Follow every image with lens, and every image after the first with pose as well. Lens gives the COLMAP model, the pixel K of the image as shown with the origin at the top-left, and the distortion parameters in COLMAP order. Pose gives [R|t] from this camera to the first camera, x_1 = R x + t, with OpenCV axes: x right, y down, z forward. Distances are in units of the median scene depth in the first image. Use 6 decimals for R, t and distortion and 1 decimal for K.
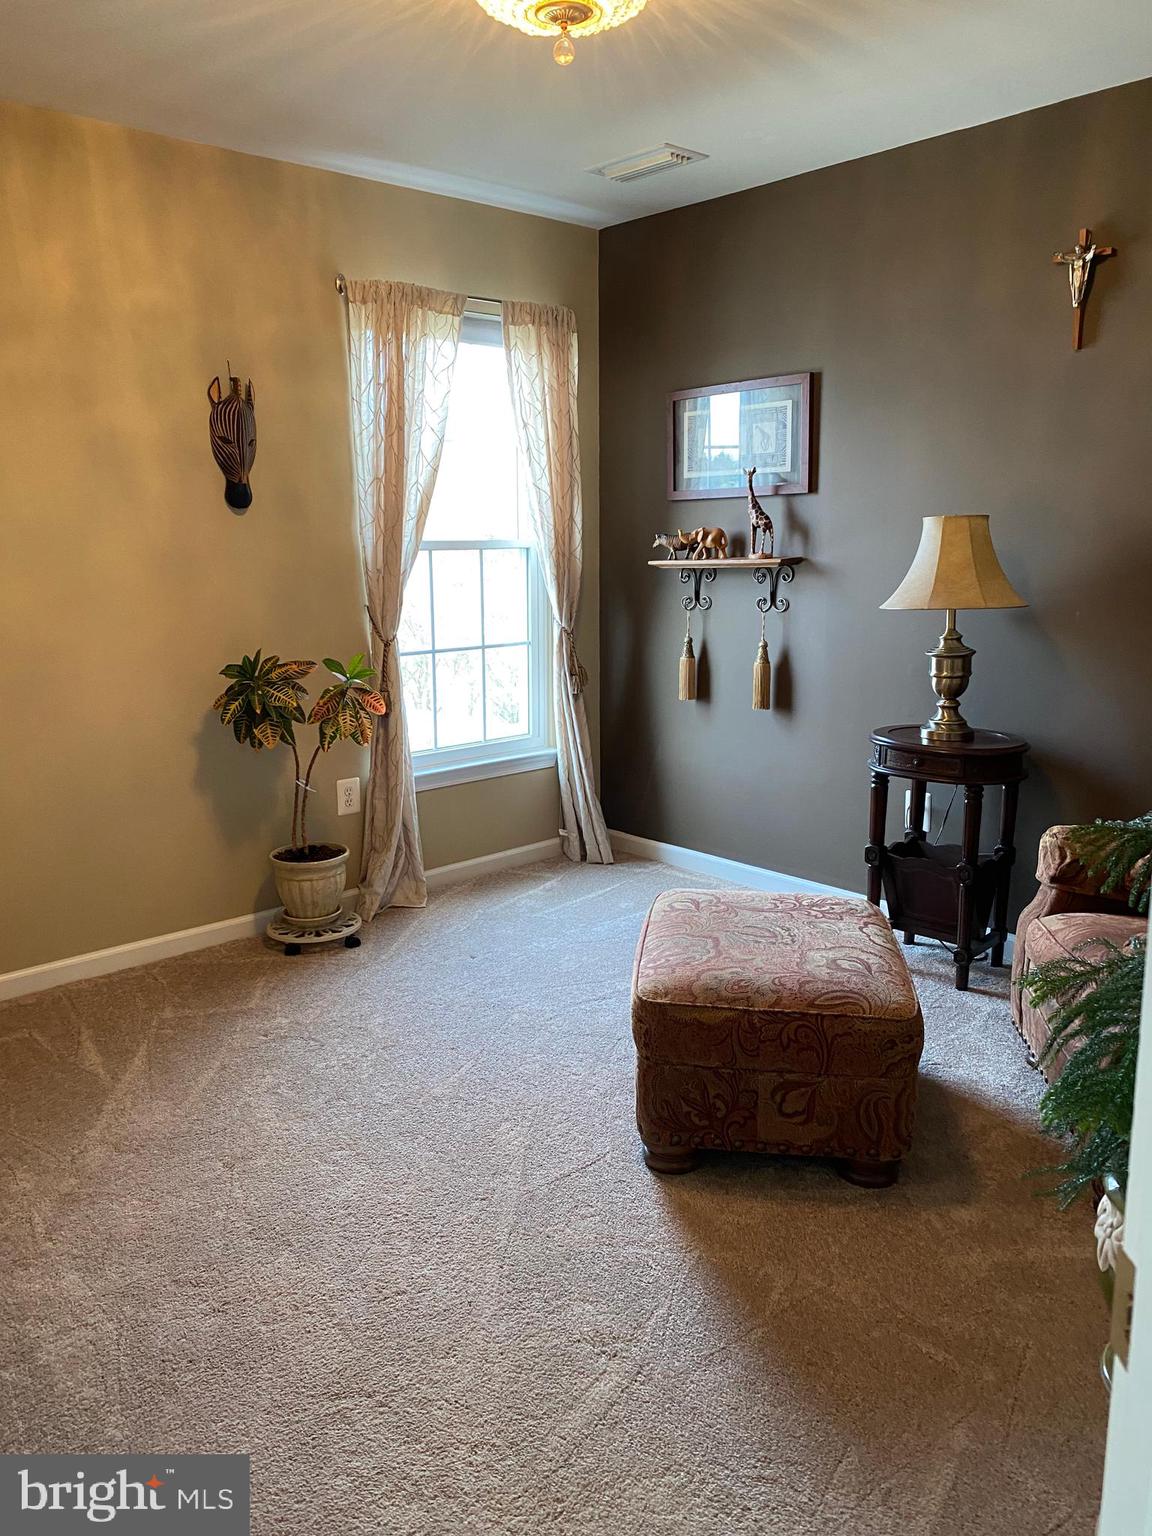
lens RADIAL K [[1178.8, 0, 551.3], [0, 1178.8, 768.3], [0, 0, 1]] dist [0.040159, -0.054910]
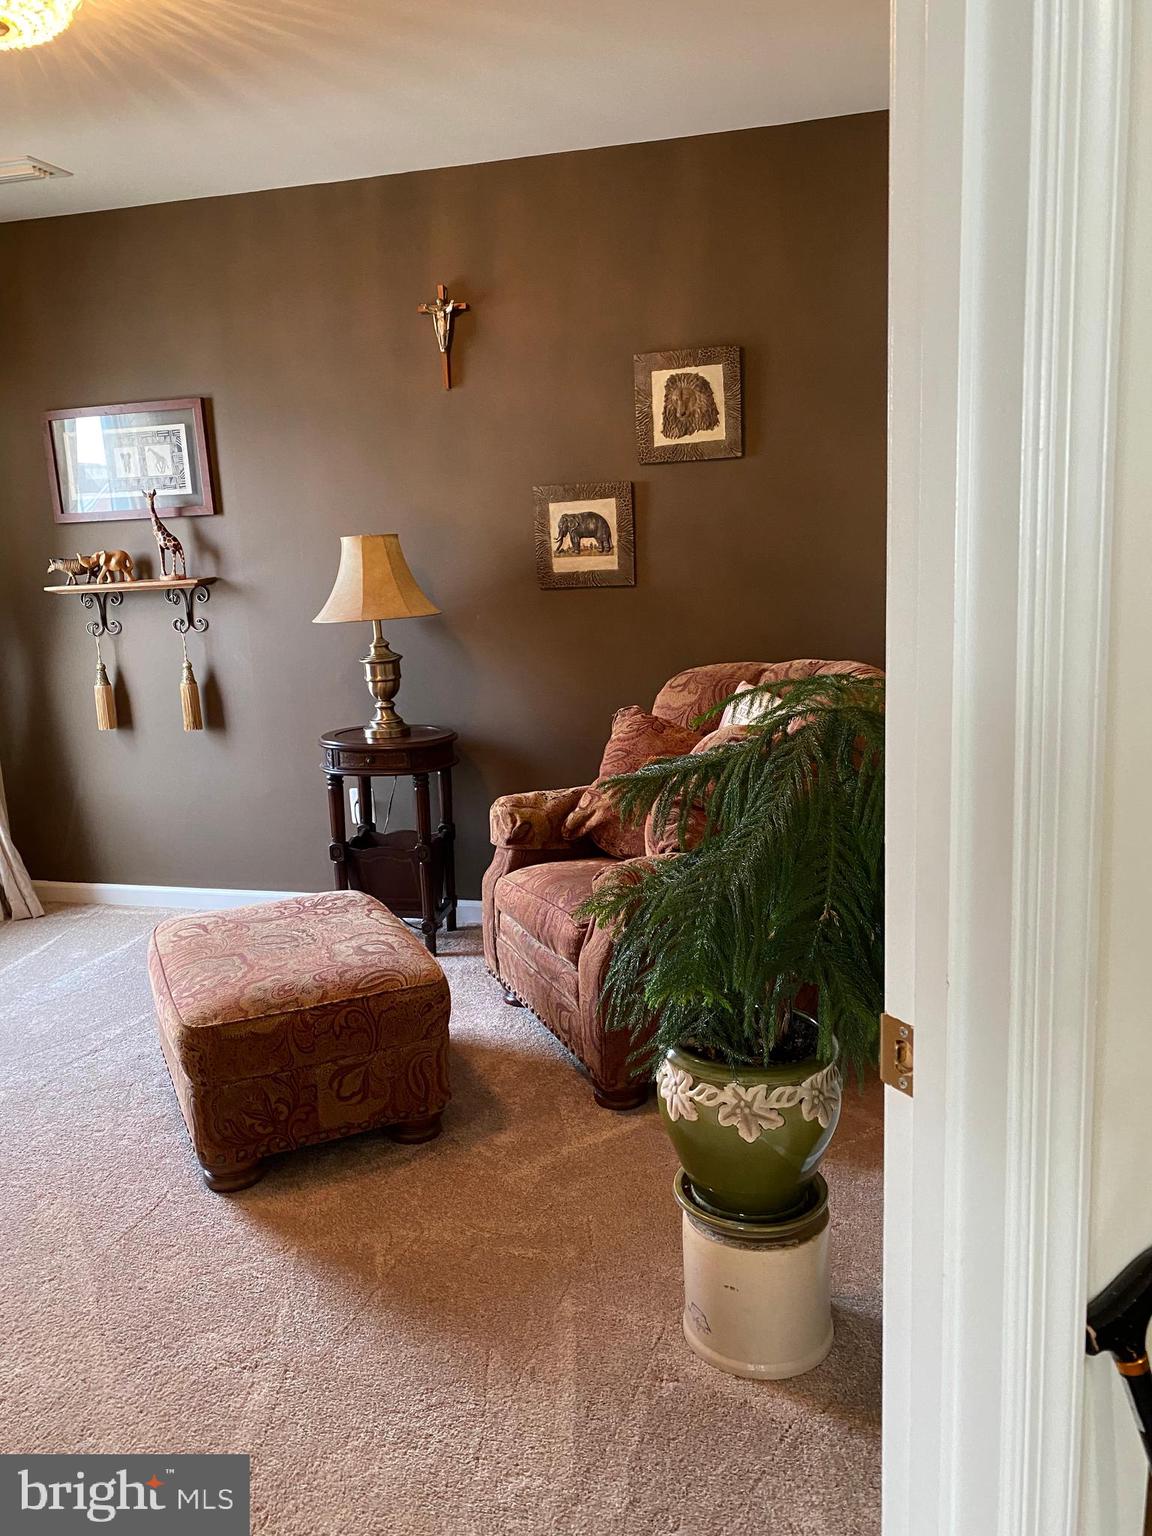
lens RADIAL K [[1178.8, 0, 579.8], [0, 1178.8, 762.2], [0, 0, 1]] dist [0.040159, -0.054910]
pose [[0.834474, -0.130408, 0.535395, -0.116354], [0.138830, 0.990007, 0.024757, -0.003415], [-0.533273, 0.053670, 0.844239, -0.022659]]
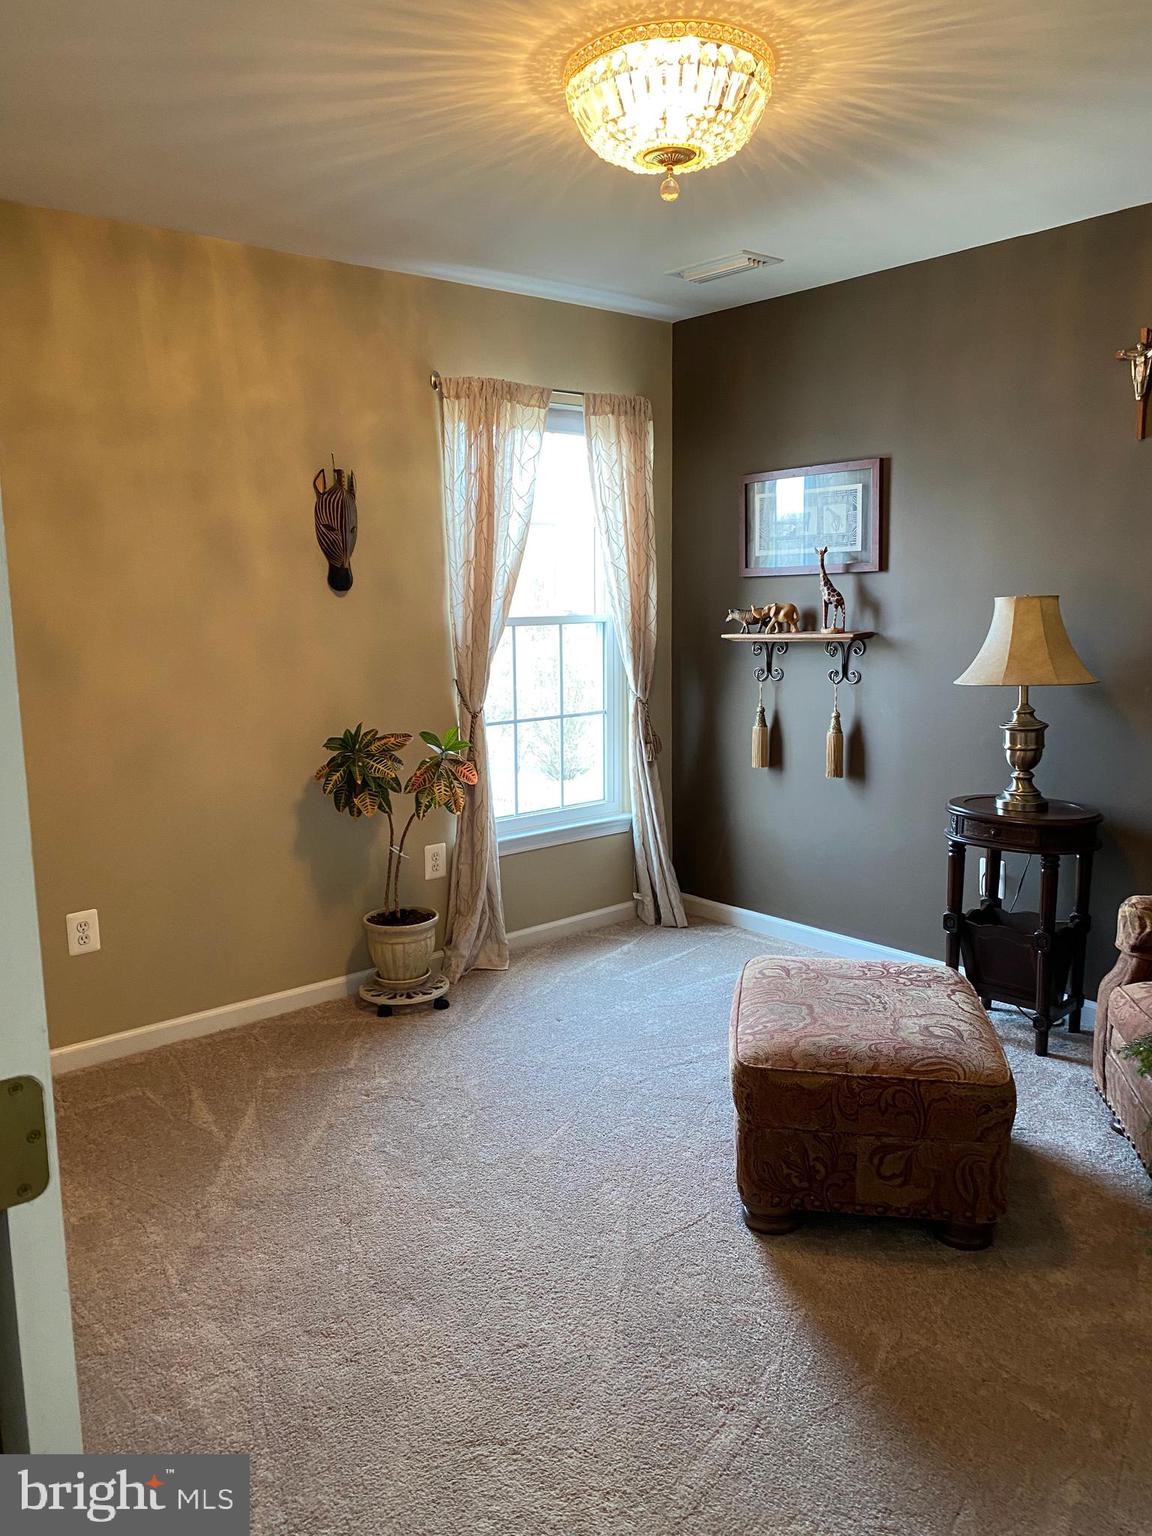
lens RADIAL K [[1178.8, 0, 559.4], [0, 1178.8, 759.9], [0, 0, 1]] dist [0.040159, -0.054910]
pose [[0.999554, -0.000563, -0.029841, -0.040706], [-0.001068, 0.998508, -0.054592, -0.011713], [0.029827, 0.054600, 0.998063, -0.048474]]
